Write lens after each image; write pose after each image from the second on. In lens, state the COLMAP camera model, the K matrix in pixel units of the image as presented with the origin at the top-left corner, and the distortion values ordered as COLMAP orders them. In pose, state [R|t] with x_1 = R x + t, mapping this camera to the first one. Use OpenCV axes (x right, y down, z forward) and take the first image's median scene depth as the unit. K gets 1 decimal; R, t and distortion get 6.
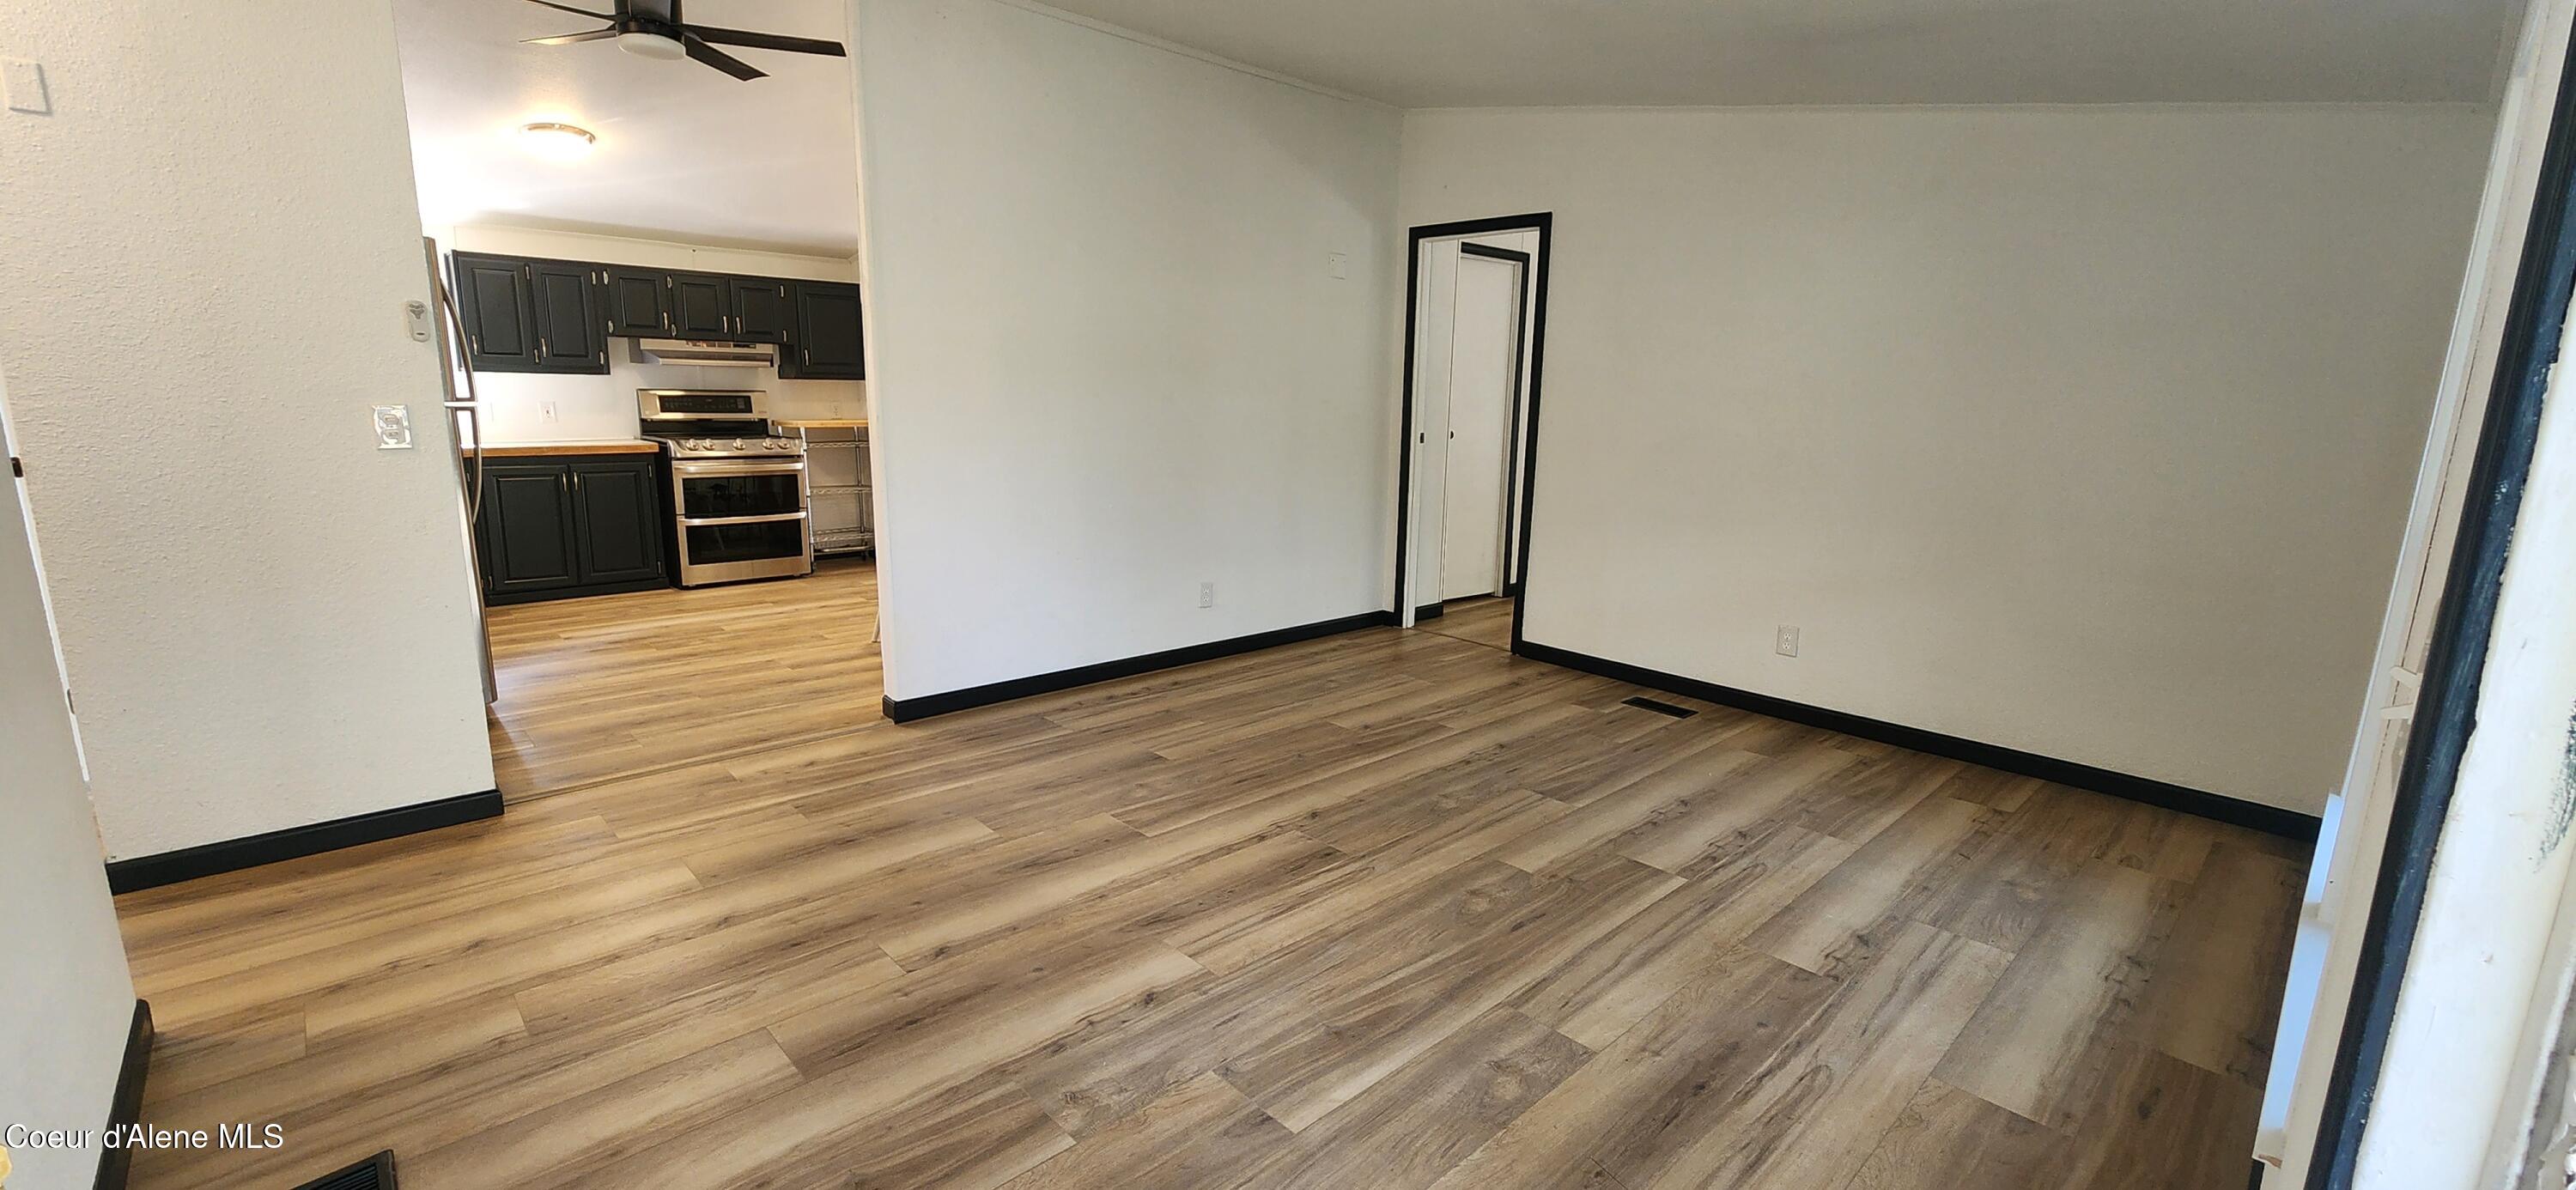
lens RADIAL K [[1056.0, 0, 1288.0], [0, 1056.0, 595.0], [0, 0, 1]] dist [0.001279, 0.000085]
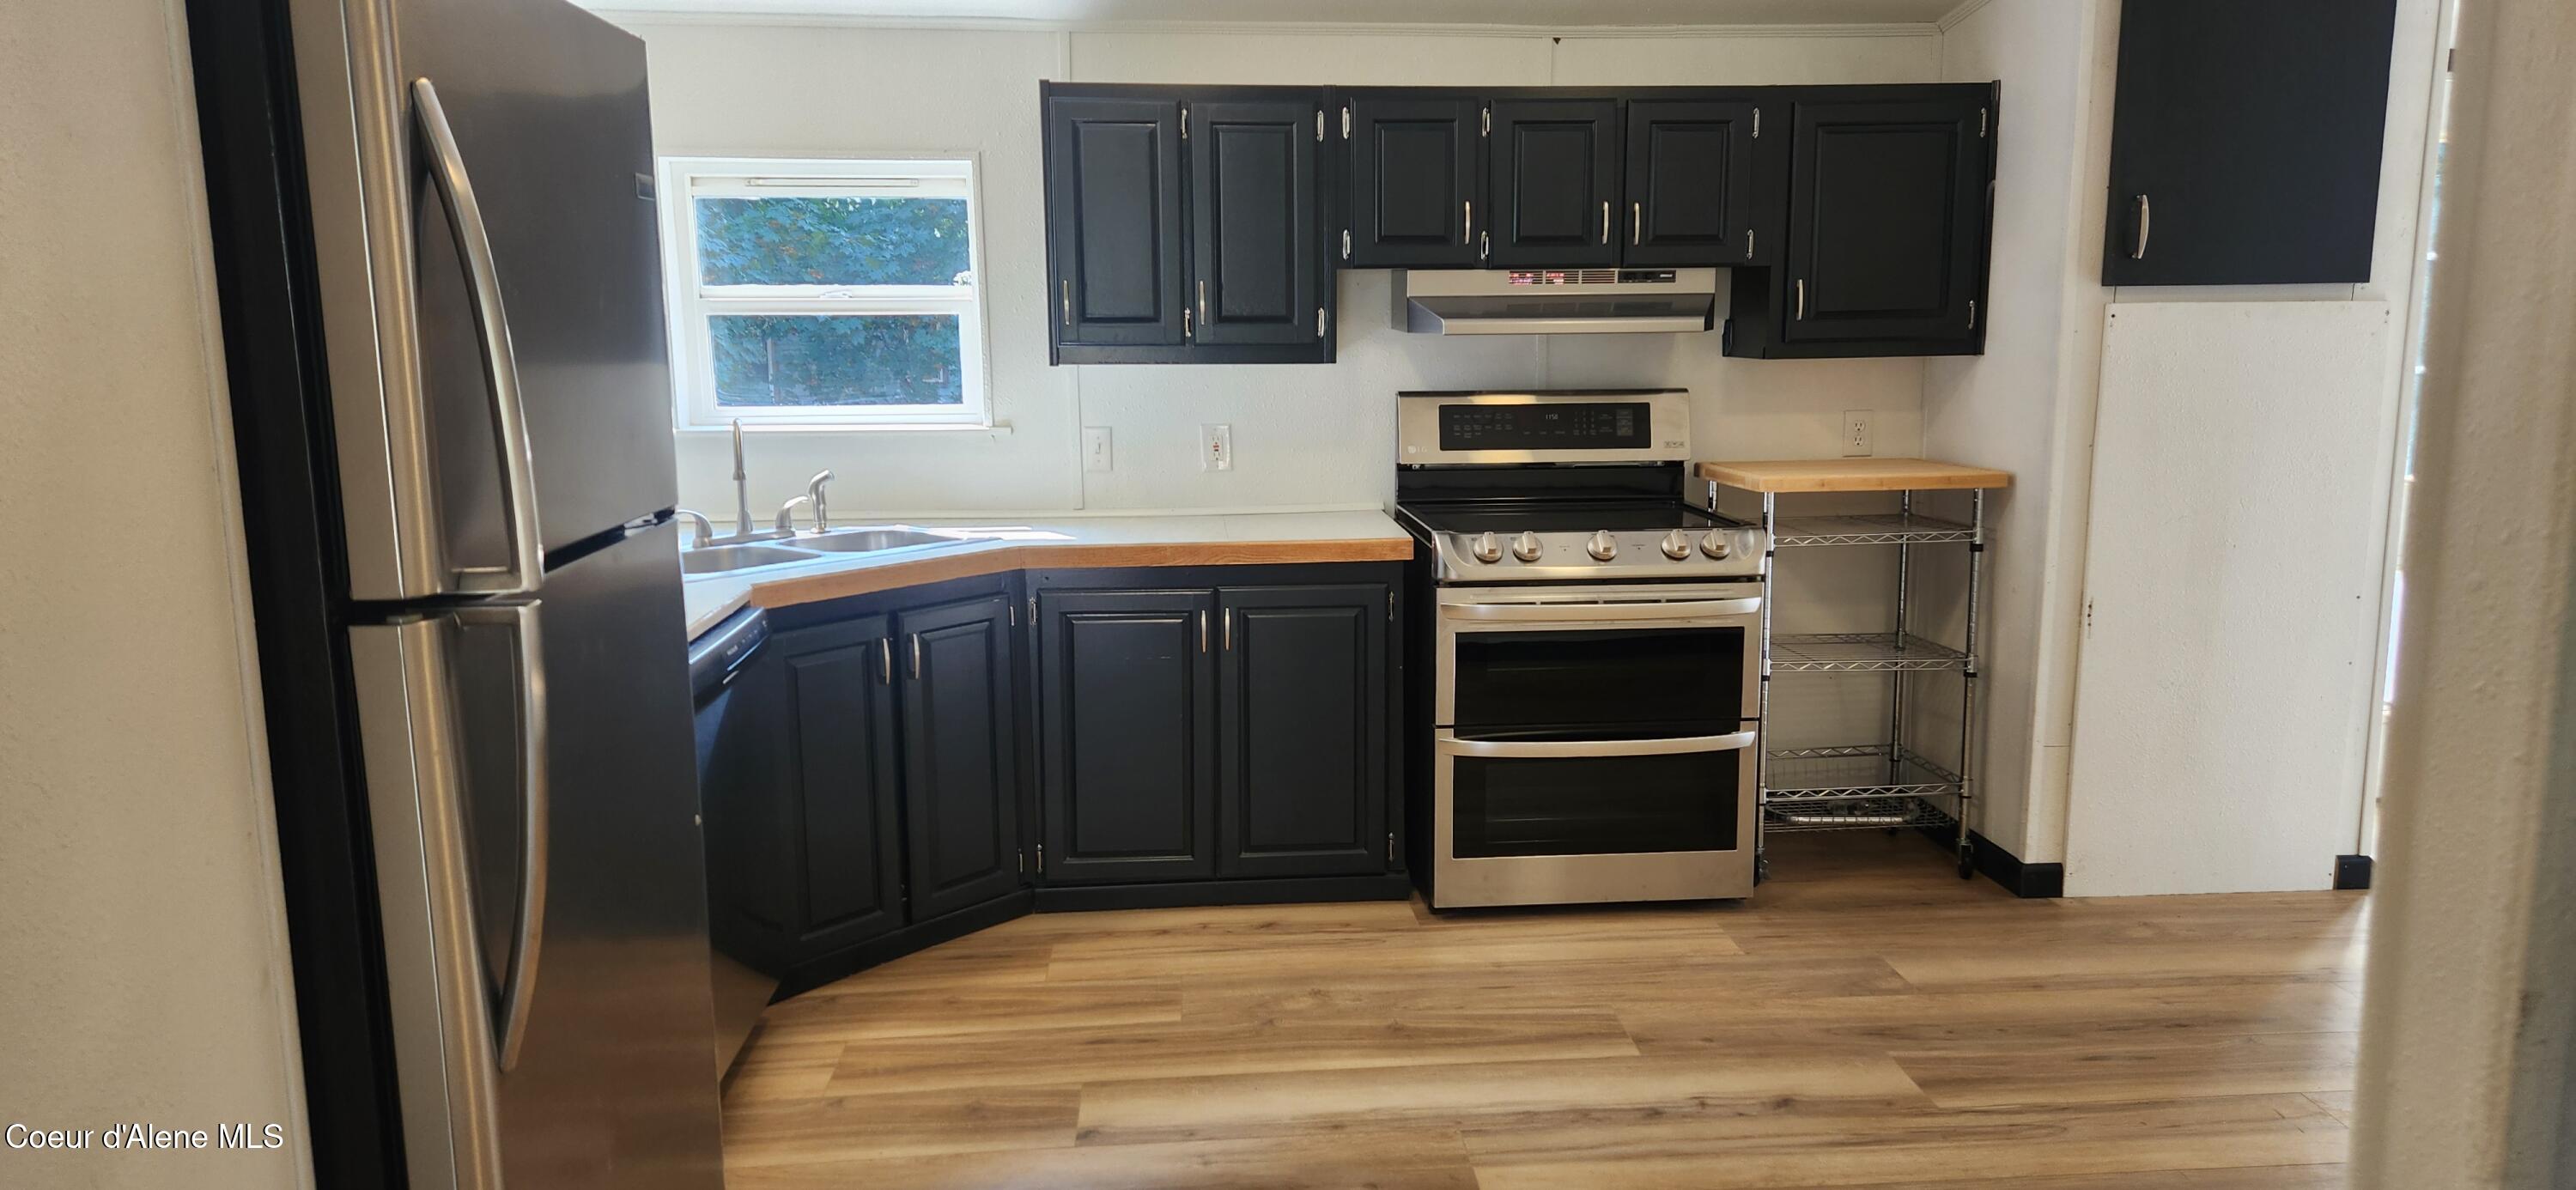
lens RADIAL K [[1715.5, 0, 1288.0], [0, 1715.5, 595.0], [0, 0, 1]] dist [0.088168, -0.000295]
pose [[0.776743, 0.080395, -0.624666, -0.228312], [-0.099754, 0.995004, 0.004019, -0.116877], [0.621868, 0.059191, 0.780882, 0.463688]]
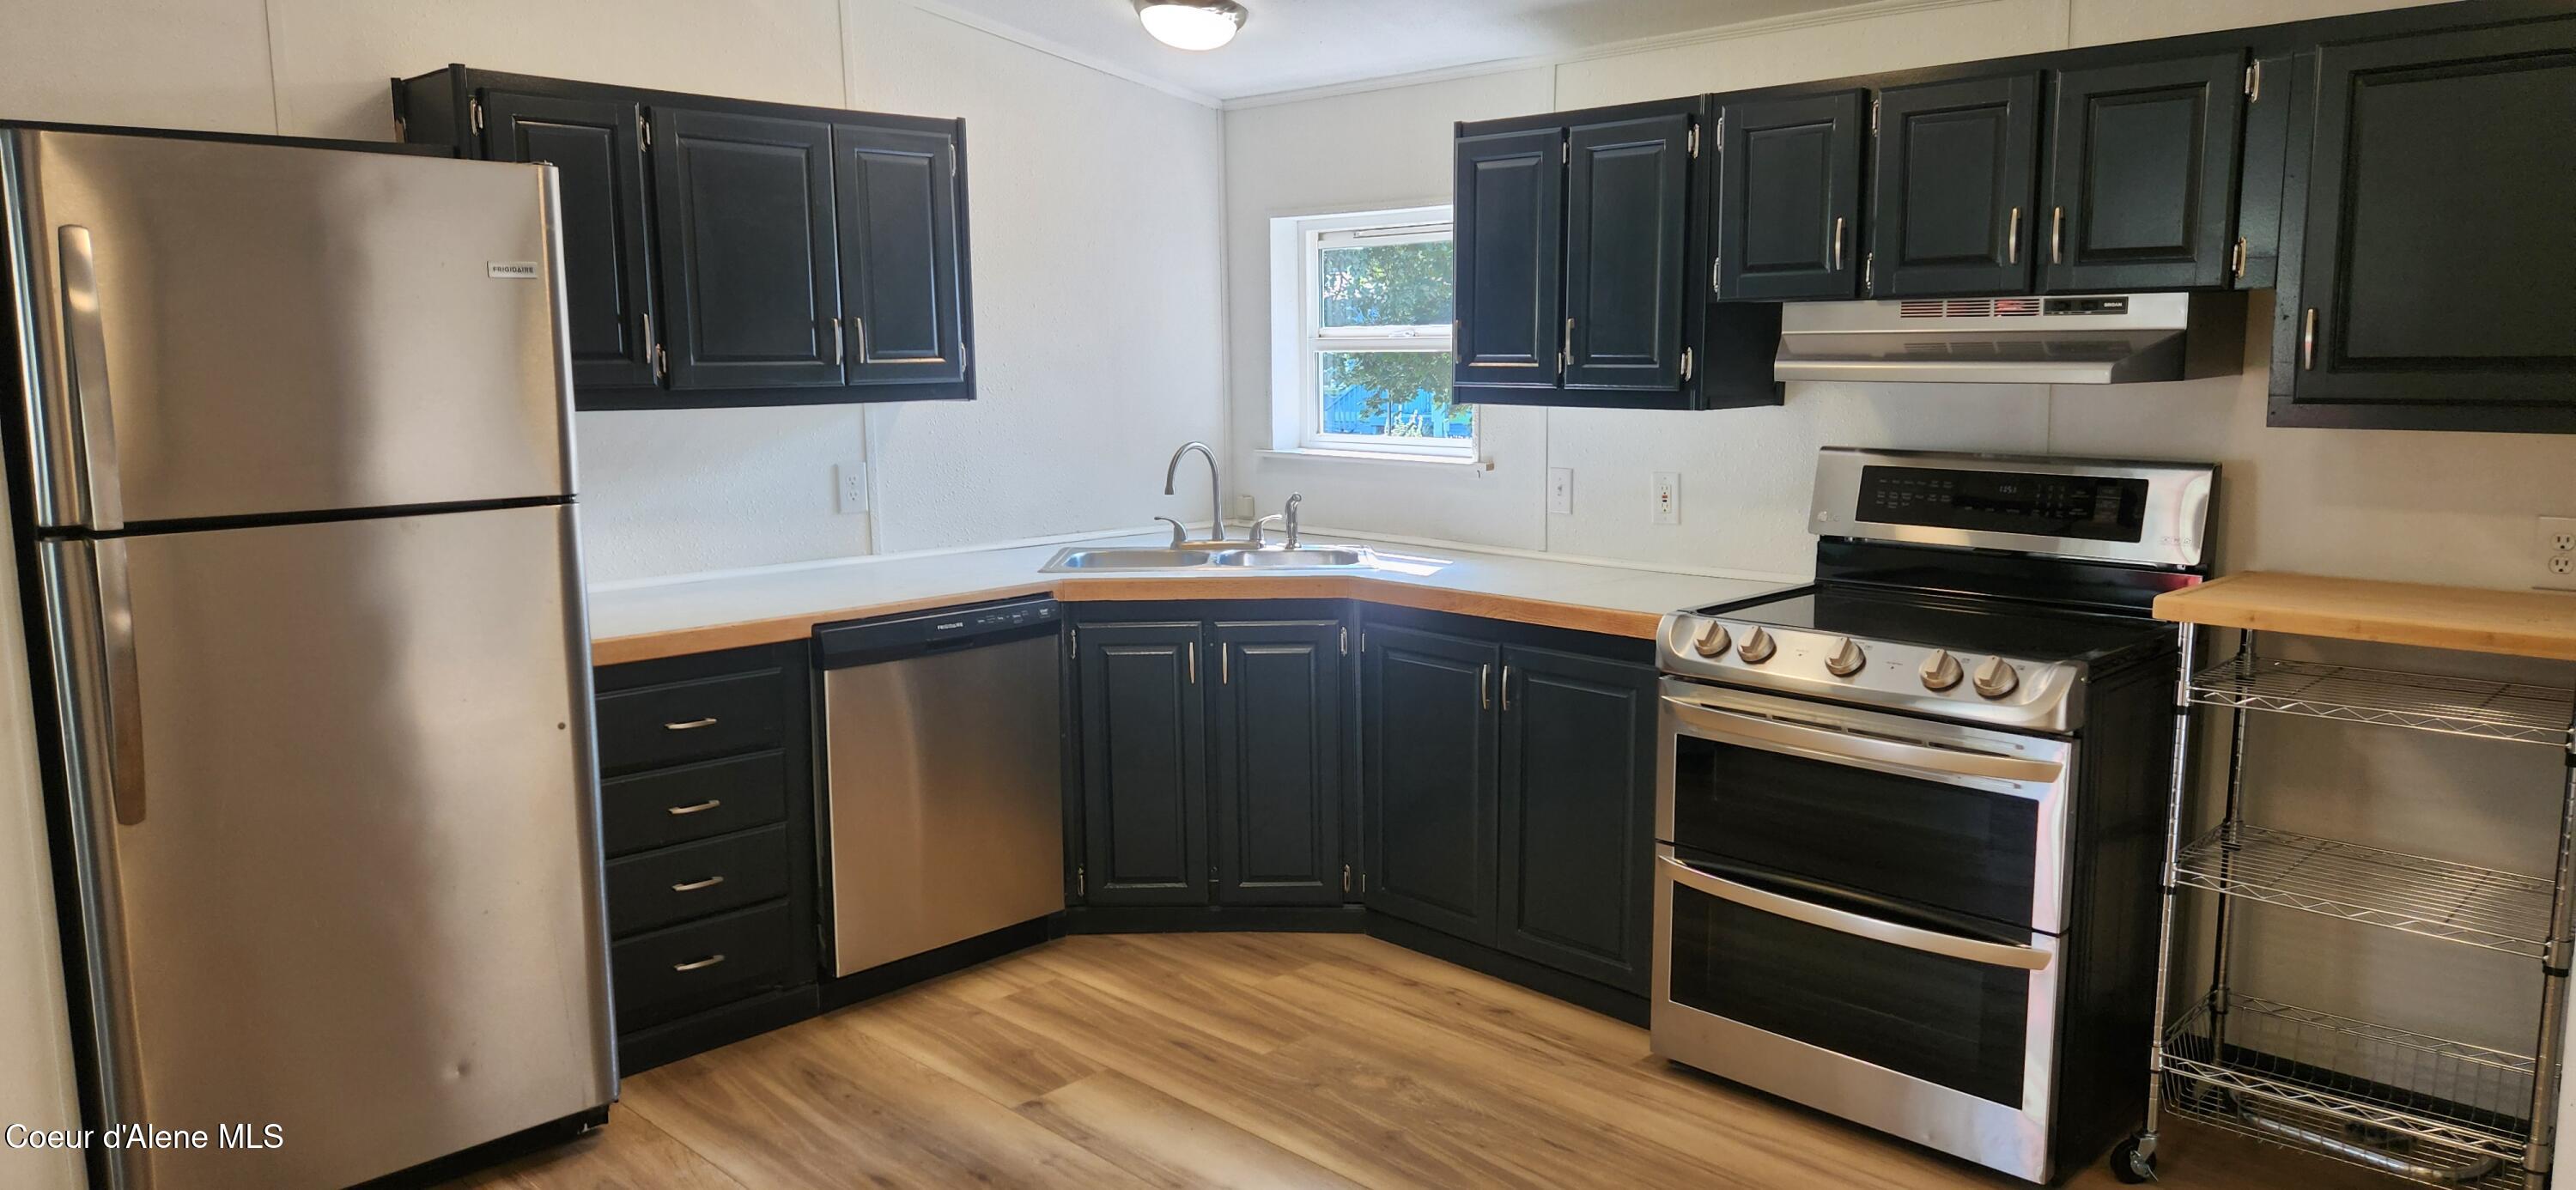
lens RADIAL K [[1679.2, 0, 1288.0], [0, 1679.2, 595.0], [0, 0, 1]] dist [0.053193, -0.001306]
pose [[0.028945, 0.130226, -0.991062, -0.075079], [-0.186996, 0.974679, 0.122612, -0.185855], [0.981934, 0.181776, 0.052564, 0.822123]]
